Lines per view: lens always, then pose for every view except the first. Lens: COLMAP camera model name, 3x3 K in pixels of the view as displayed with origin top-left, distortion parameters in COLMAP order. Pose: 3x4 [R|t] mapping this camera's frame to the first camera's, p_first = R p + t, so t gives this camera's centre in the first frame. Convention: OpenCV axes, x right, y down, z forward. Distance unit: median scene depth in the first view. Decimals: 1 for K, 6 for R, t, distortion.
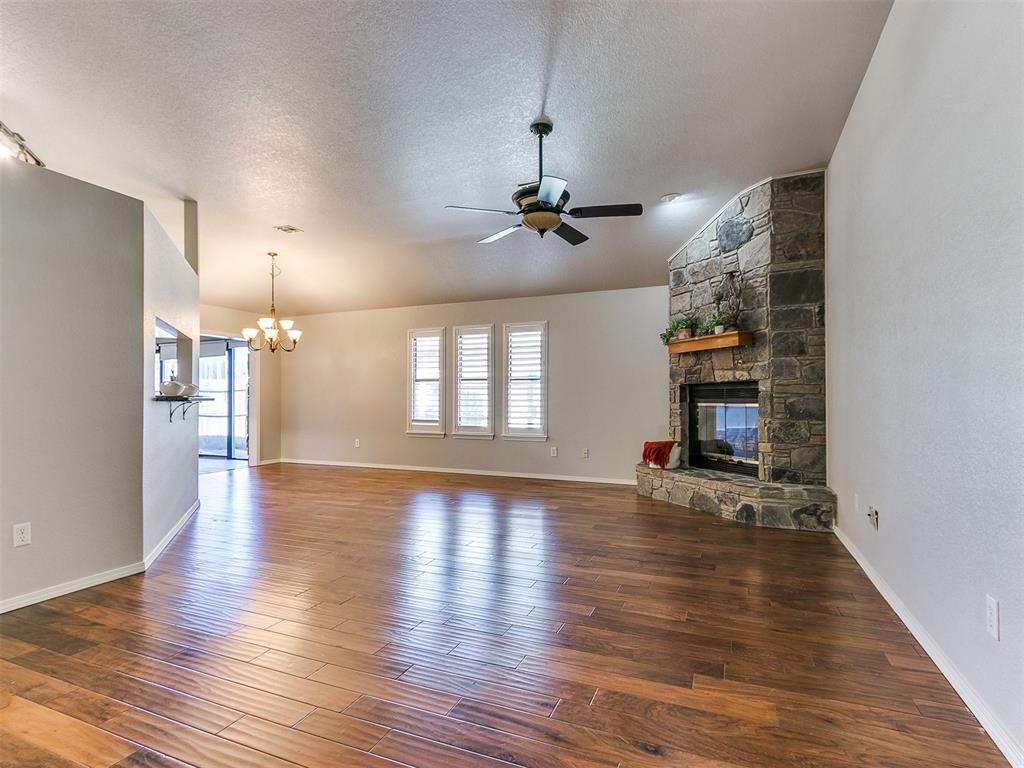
lens RADIAL K [[527.2, 0, 506.1], [0, 527.2, 392.4], [0, 0, 1]] dist [0.003909, -0.001870]
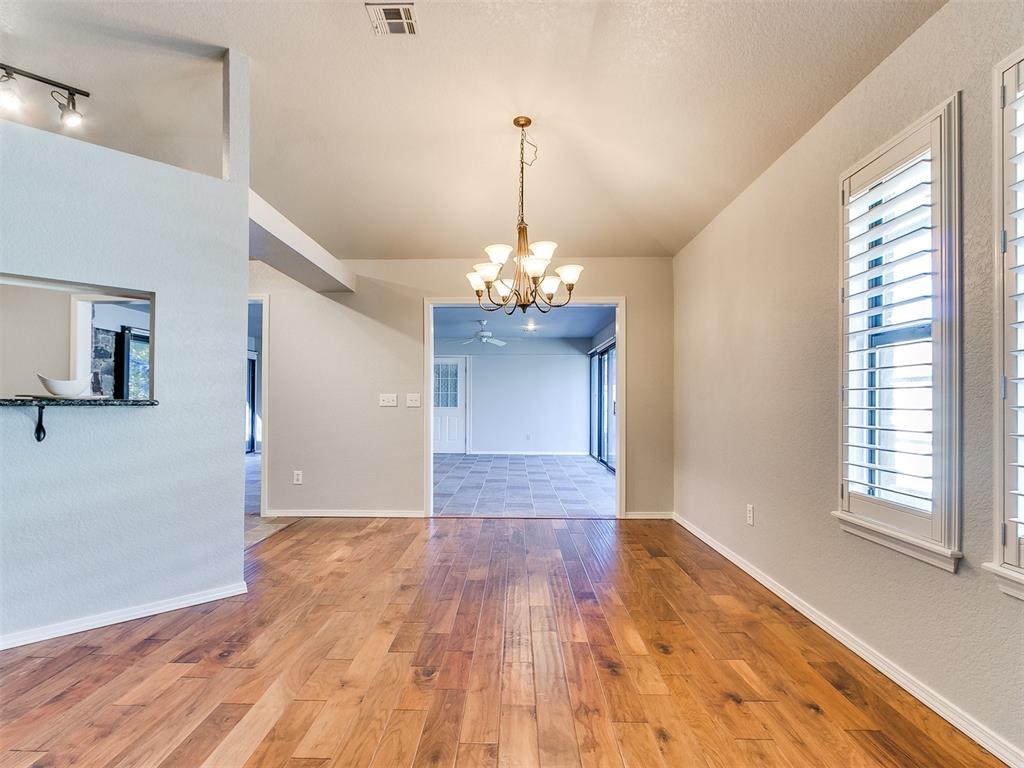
lens RADIAL K [[527.2, 0, 511.4], [0, 527.2, 383.2], [0, 0, 1]] dist [0.003909, -0.001870]
pose [[0.383612, -0.033762, -0.922877, 0.035359], [0.004866, 0.999392, -0.034538, 0.015333], [0.923482, 0.008759, 0.383543, 1.085696]]
